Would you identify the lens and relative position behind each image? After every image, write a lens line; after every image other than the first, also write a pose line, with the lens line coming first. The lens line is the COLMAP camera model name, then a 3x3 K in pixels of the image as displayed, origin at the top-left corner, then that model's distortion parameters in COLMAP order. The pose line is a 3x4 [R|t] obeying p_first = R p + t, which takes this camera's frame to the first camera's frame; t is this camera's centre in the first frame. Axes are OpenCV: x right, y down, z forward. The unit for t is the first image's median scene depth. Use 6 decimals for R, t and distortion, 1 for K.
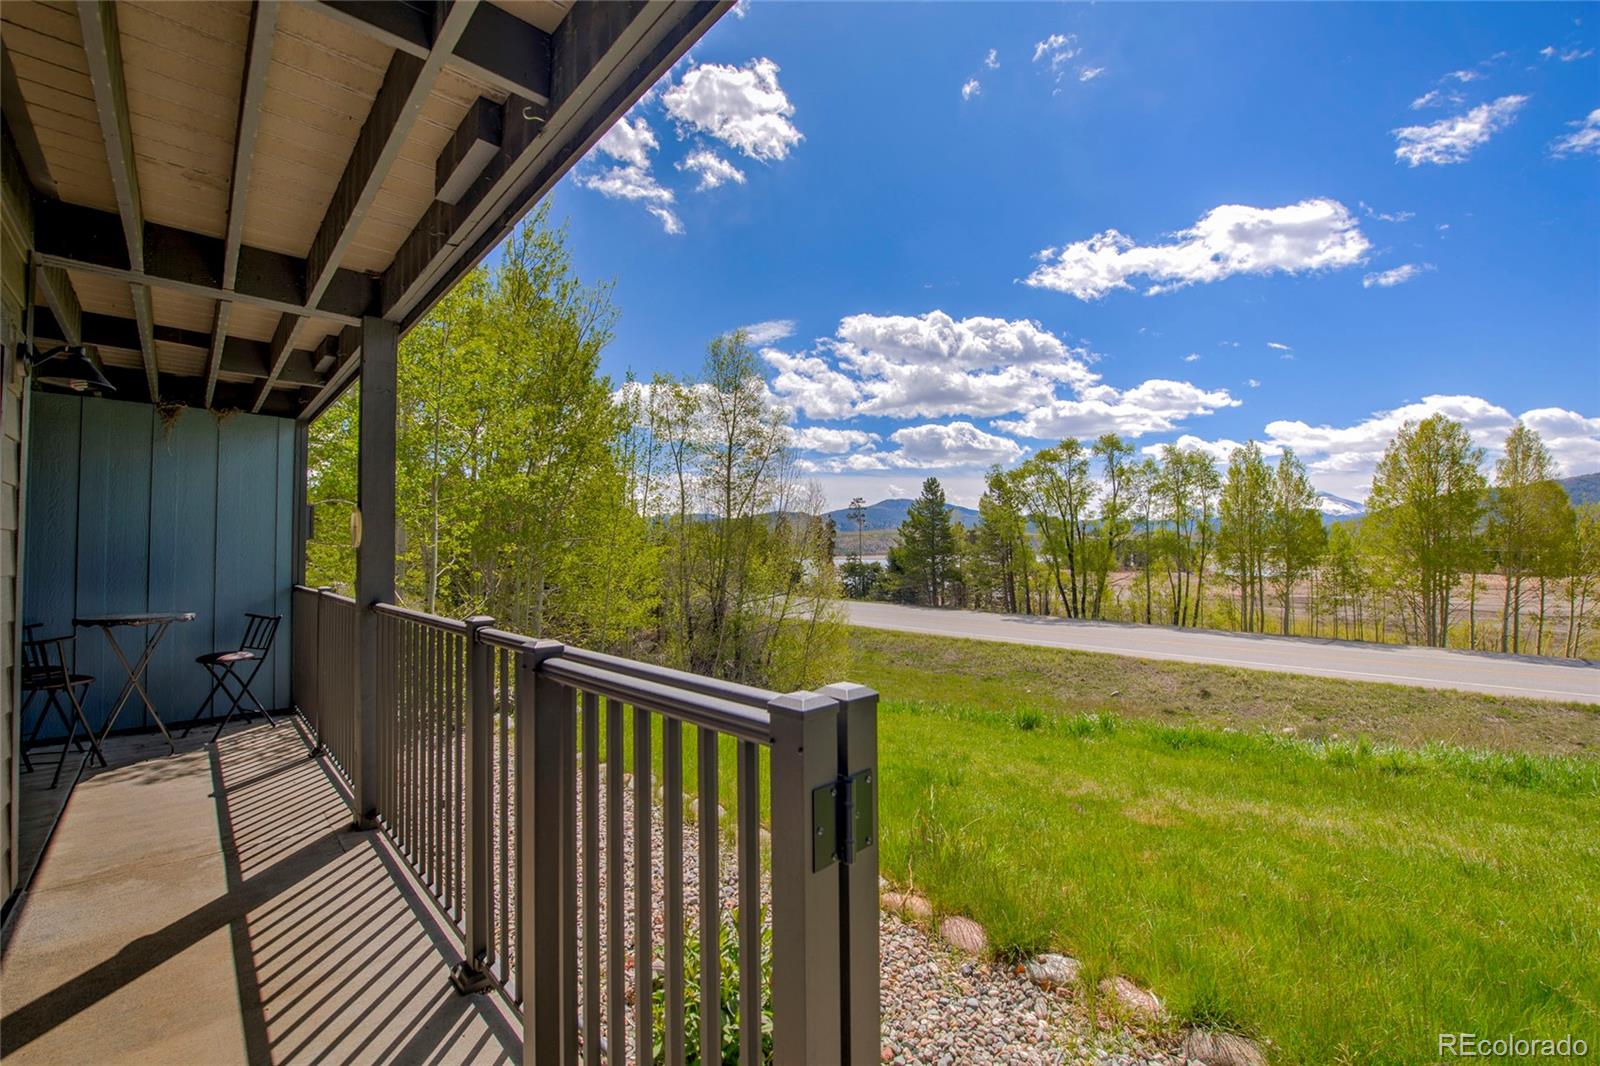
lens RADIAL K [[659.7, 0, 777.6], [0, 659.7, 541.8], [0, 0, 1]] dist [-0.020851, -0.000084]
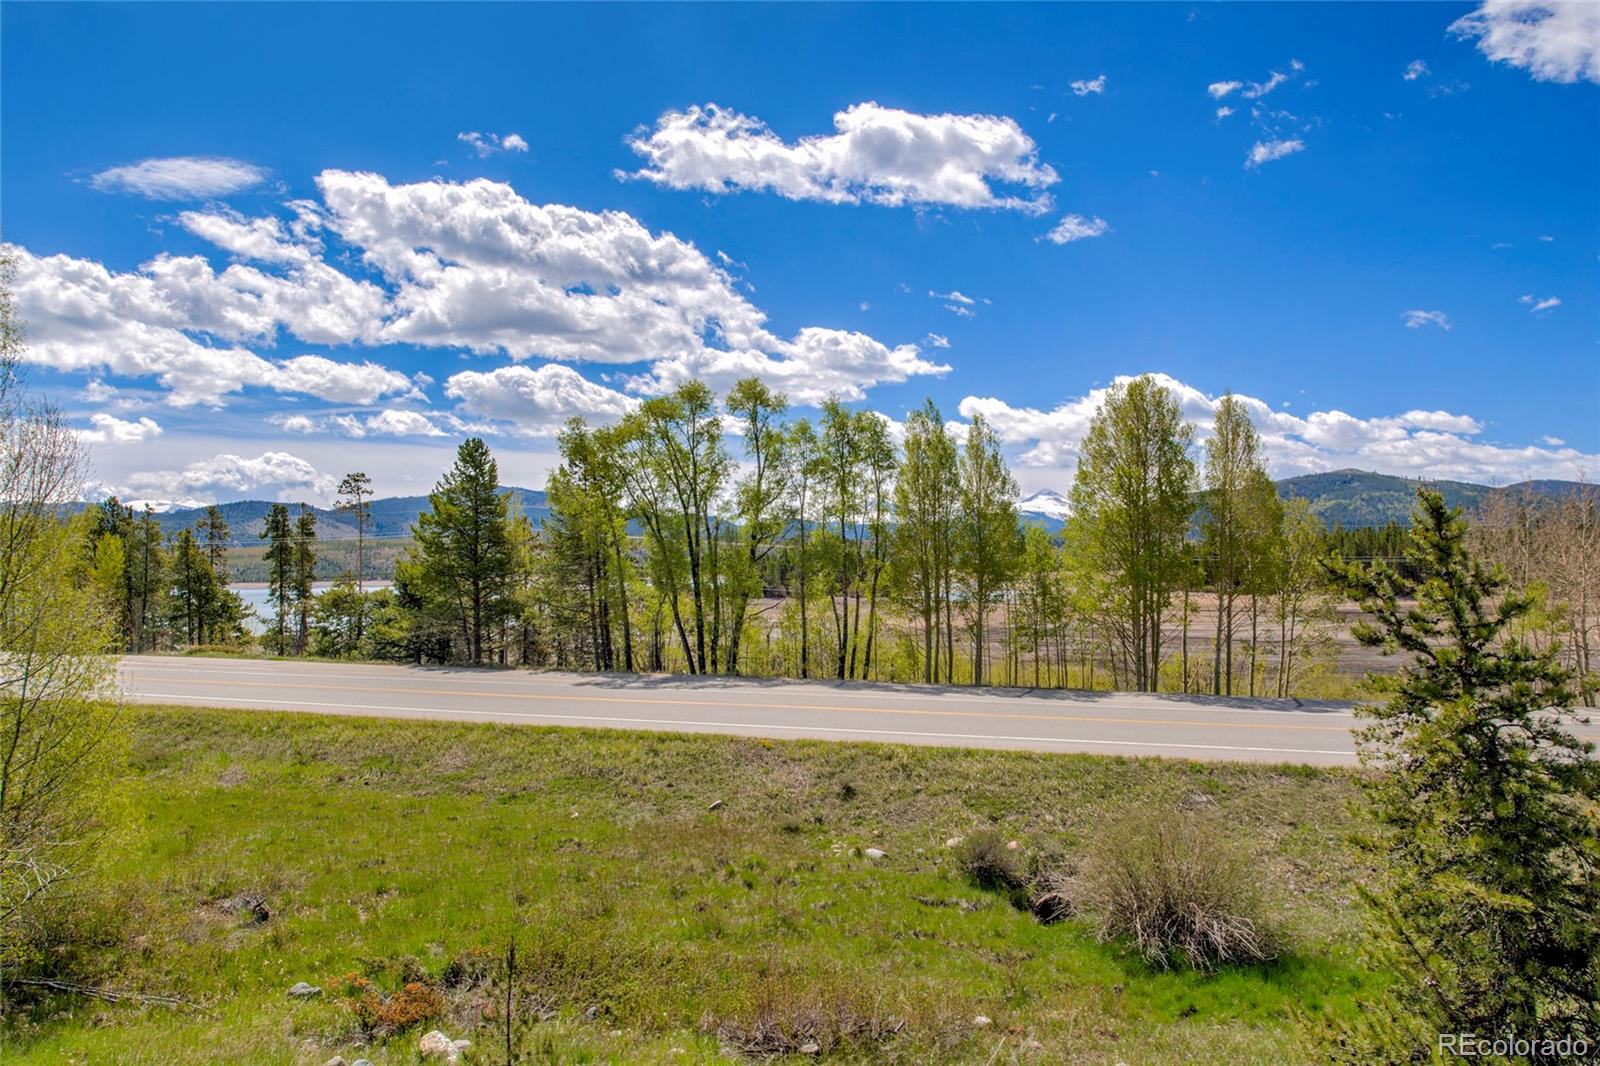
lens RADIAL K [[1060.2, 0, 800.0], [0, 1060.2, 533.0], [0, 0, 1]] dist [0.004691, 0.000565]
pose [[0.893242, 0.008081, 0.449504, 0.098677], [0.002374, 0.999740, -0.022690, 0.007522], [-0.449571, 0.021334, 0.892990, 0.076309]]
